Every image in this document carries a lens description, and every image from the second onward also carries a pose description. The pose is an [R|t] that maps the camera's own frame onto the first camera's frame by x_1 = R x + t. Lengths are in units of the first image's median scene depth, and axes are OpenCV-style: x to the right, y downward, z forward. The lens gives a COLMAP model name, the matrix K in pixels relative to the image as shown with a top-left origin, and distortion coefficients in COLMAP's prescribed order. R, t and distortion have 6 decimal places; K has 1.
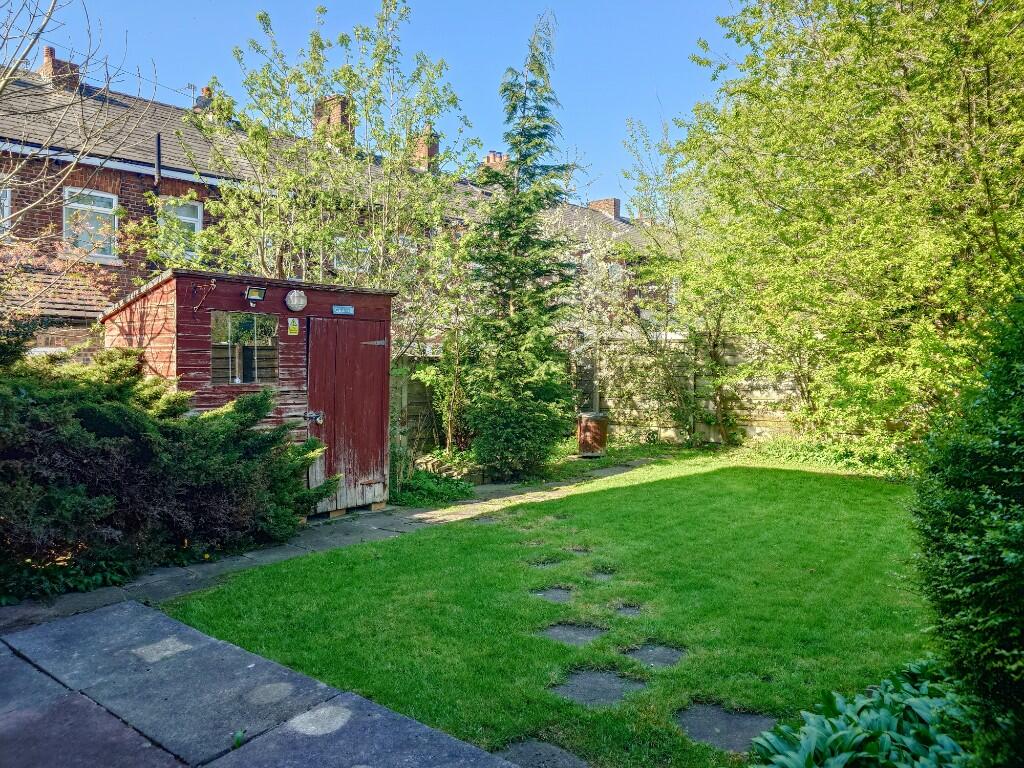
lens RADIAL K [[727.0, 0, 511.9], [0, 727.0, 384.8], [0, 0, 1]] dist [-0.007809, 0.001271]
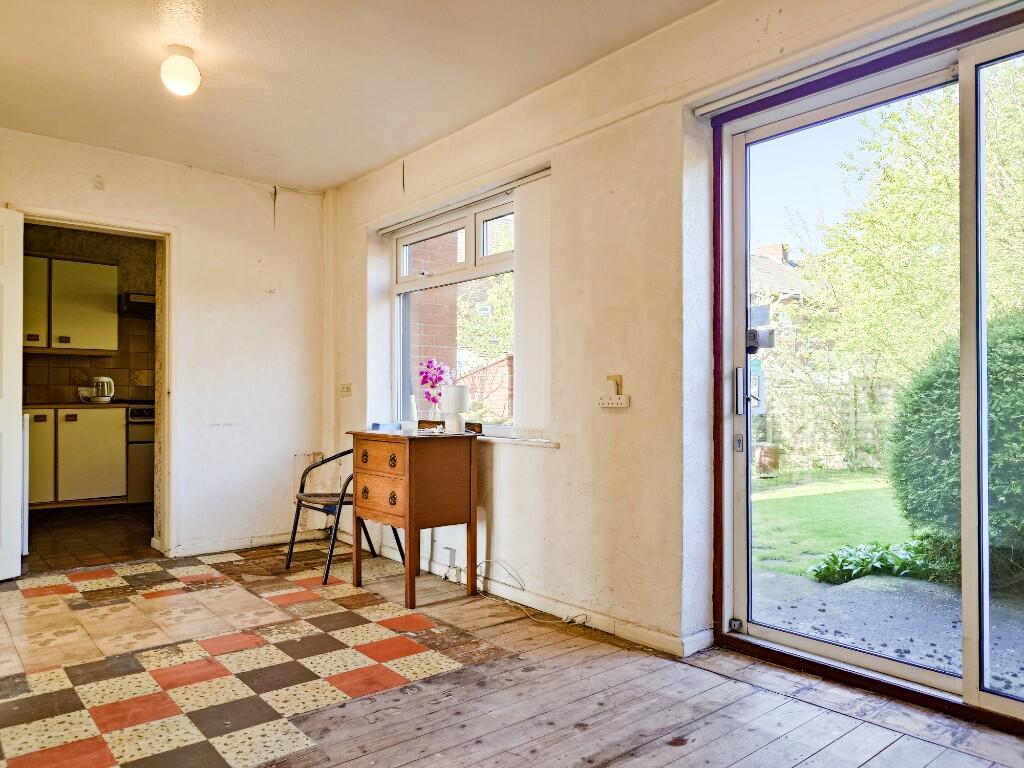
lens RADIAL K [[727.0, 0, 511.8], [0, 727.0, 389.8], [0, 0, 1]] dist [-0.007809, 0.001271]
pose [[0.974995, -0.020938, -0.221239, -0.038255], [0.010061, 0.998690, -0.050177, 0.004996], [0.222000, 0.046696, 0.973928, -0.313763]]
